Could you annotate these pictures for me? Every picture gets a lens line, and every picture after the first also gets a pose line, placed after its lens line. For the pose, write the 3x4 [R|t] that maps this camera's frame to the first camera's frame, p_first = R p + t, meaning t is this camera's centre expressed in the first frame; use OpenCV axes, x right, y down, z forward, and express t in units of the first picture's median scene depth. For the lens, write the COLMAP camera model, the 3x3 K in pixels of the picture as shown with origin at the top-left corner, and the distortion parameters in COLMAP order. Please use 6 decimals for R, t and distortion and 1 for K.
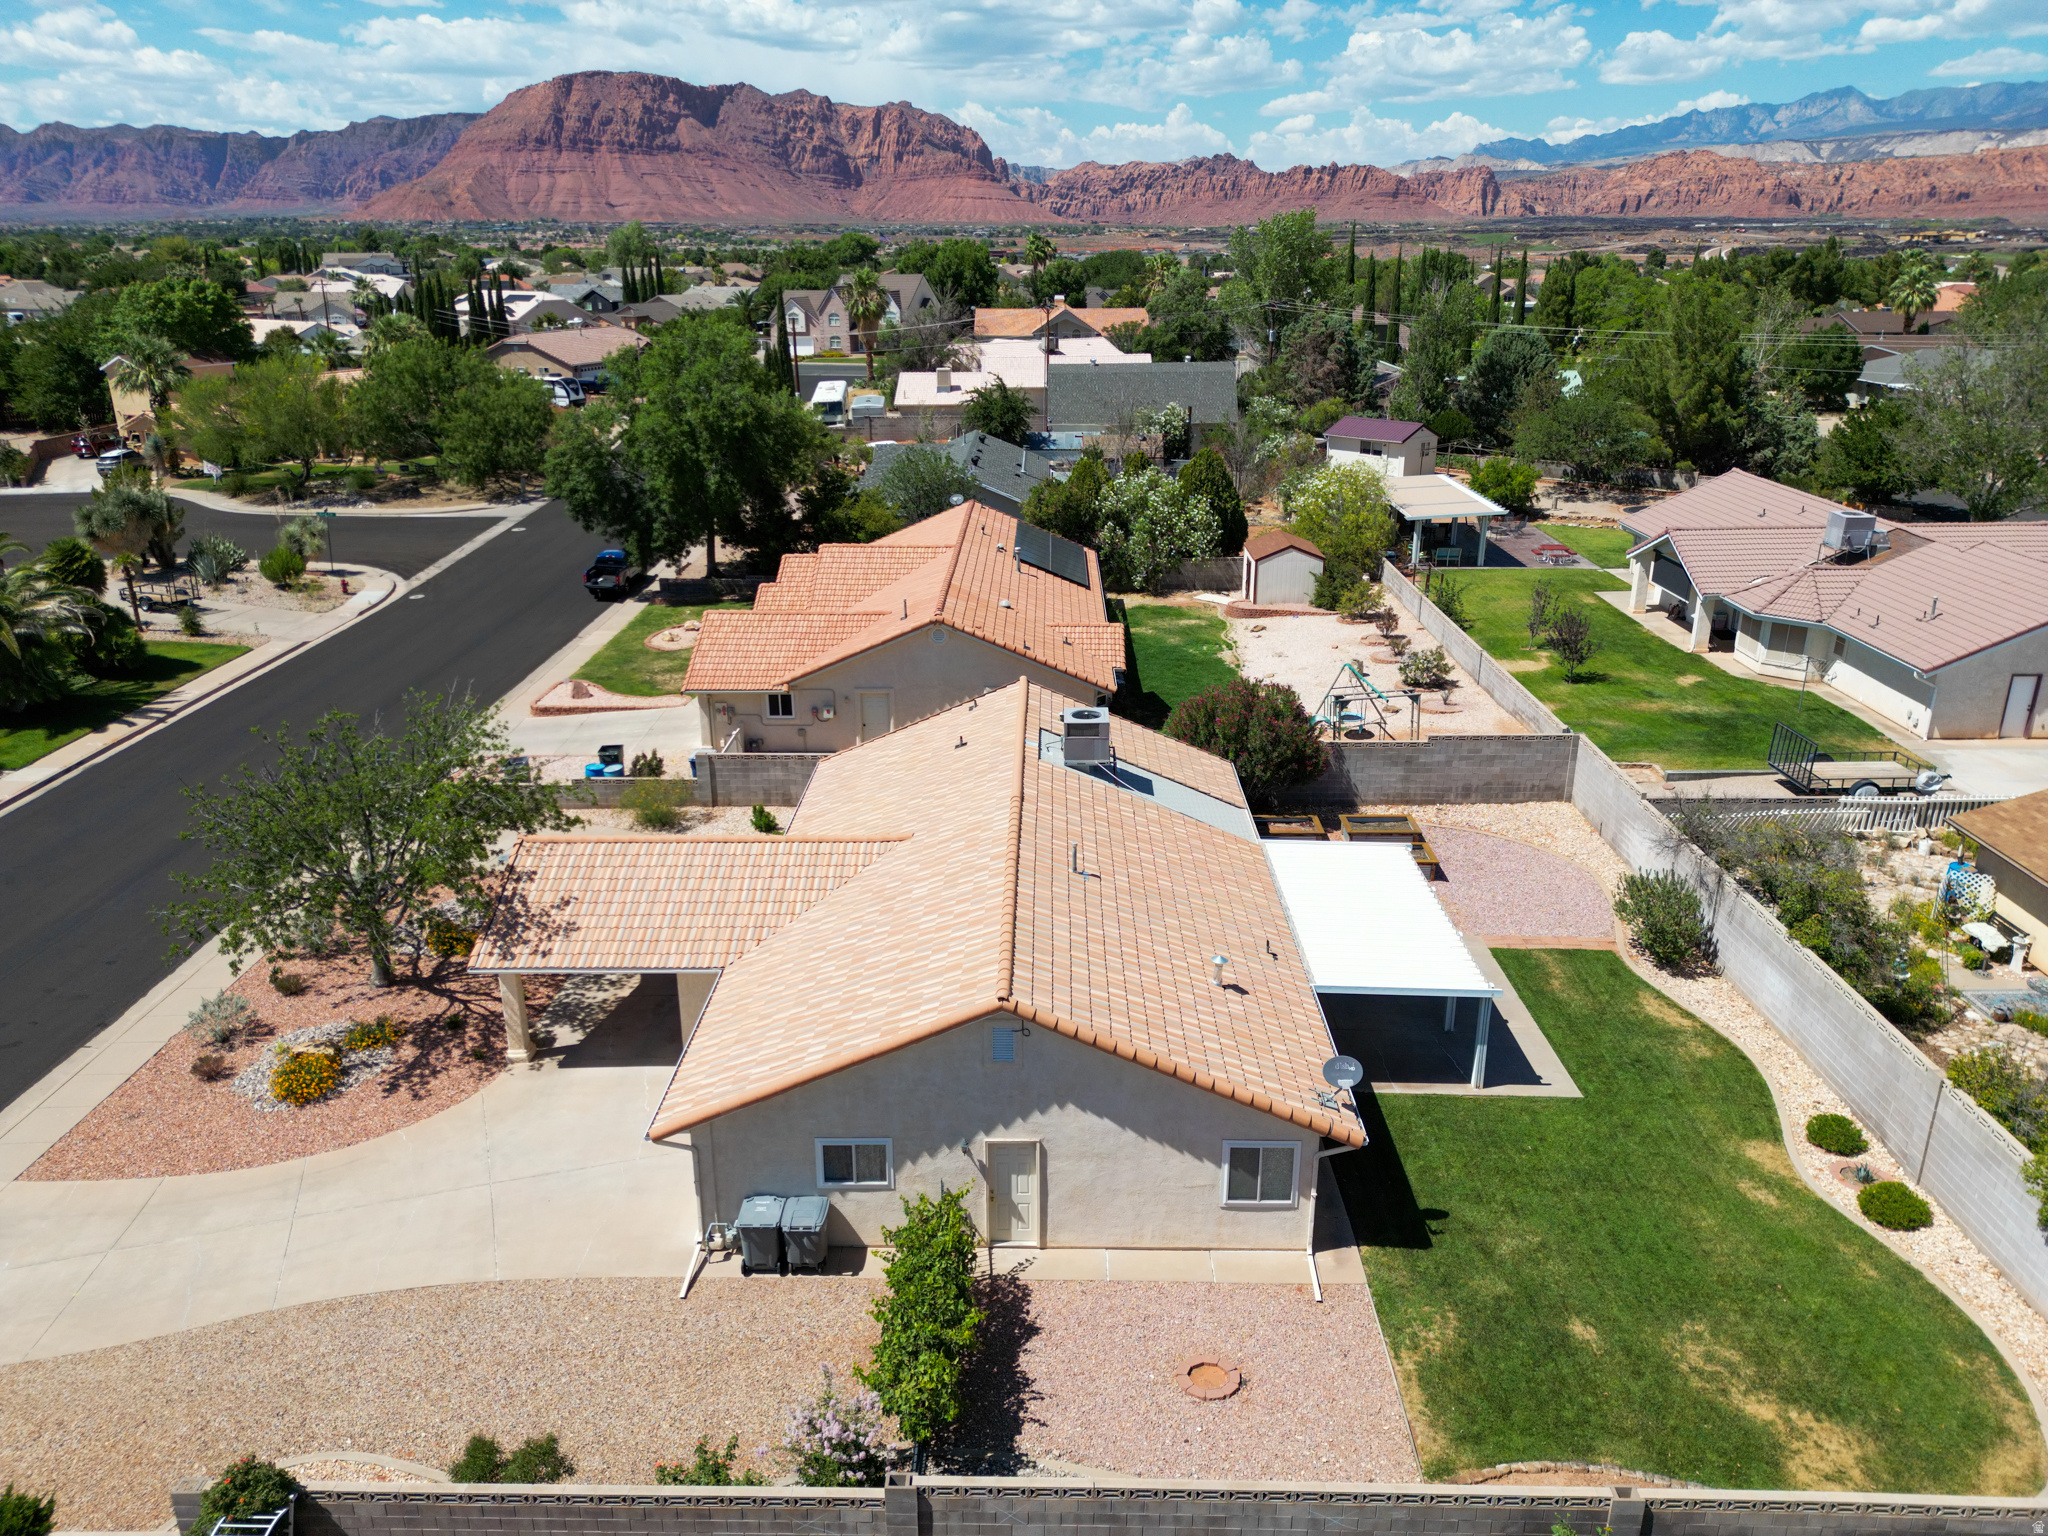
lens RADIAL K [[1422.8, 0, 1022.5], [0, 1422.8, 797.2], [0, 0, 1]] dist [0.055368, -0.042128]
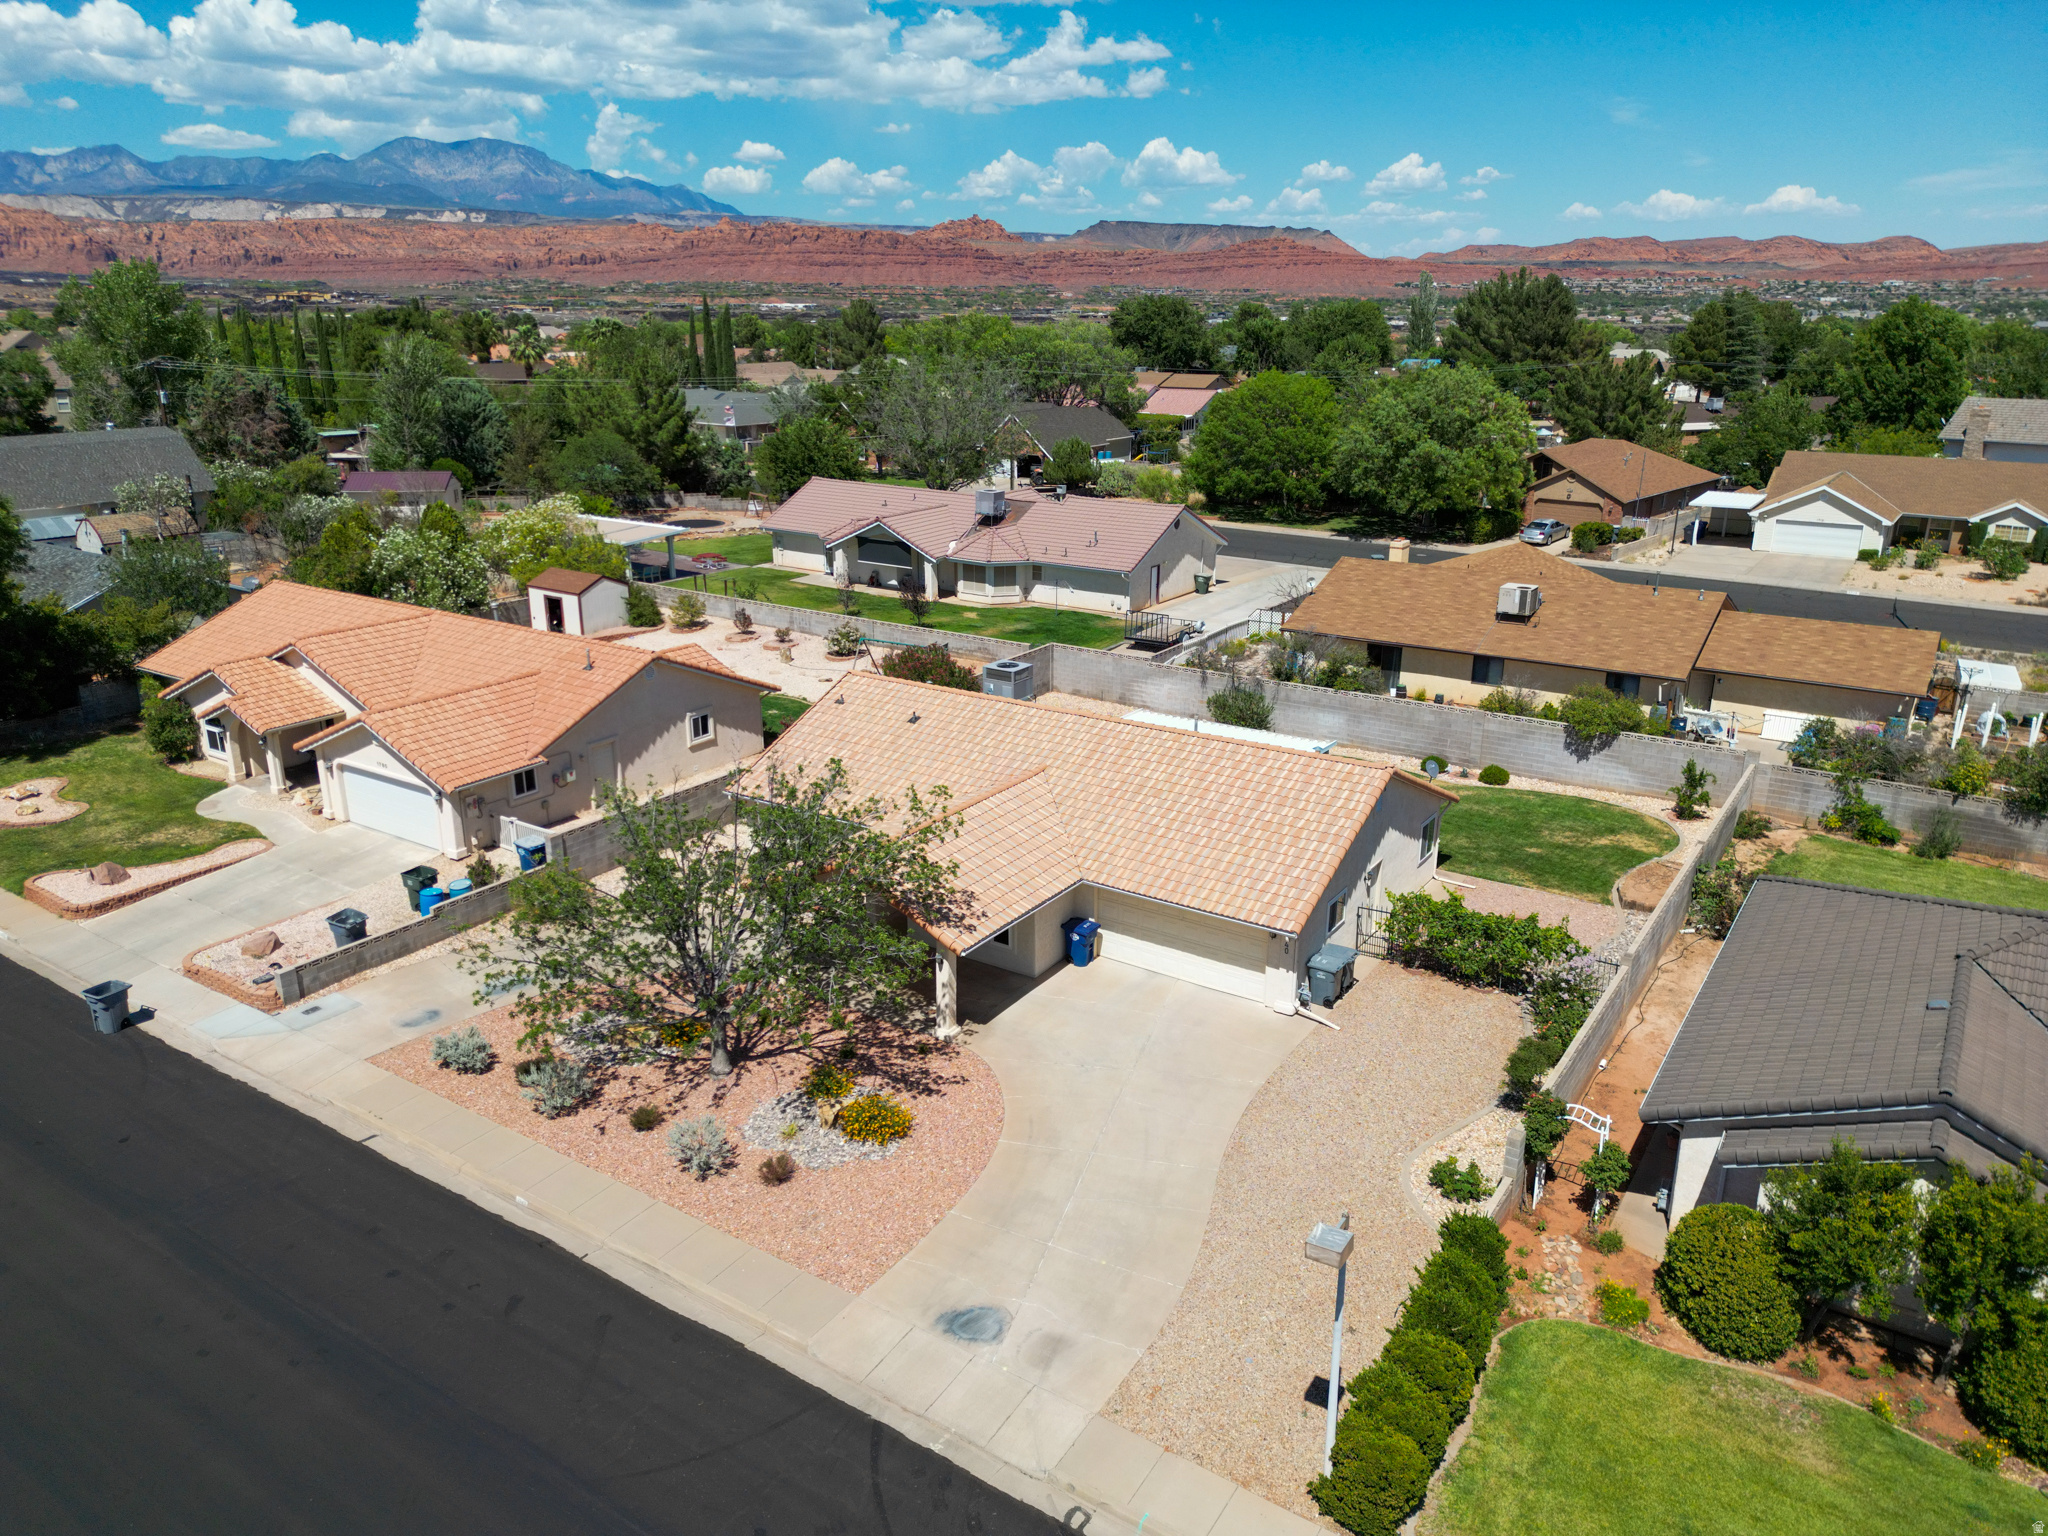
lens RADIAL K [[1422.8, 0, 1022.5], [0, 1422.8, 797.2], [0, 0, 1]] dist [0.055368, -0.042128]
pose [[0.542415, -0.269926, 0.795567, -0.746762], [0.298139, 0.947188, 0.118099, -0.068437], [-0.785429, 0.173131, 0.594244, 0.179437]]
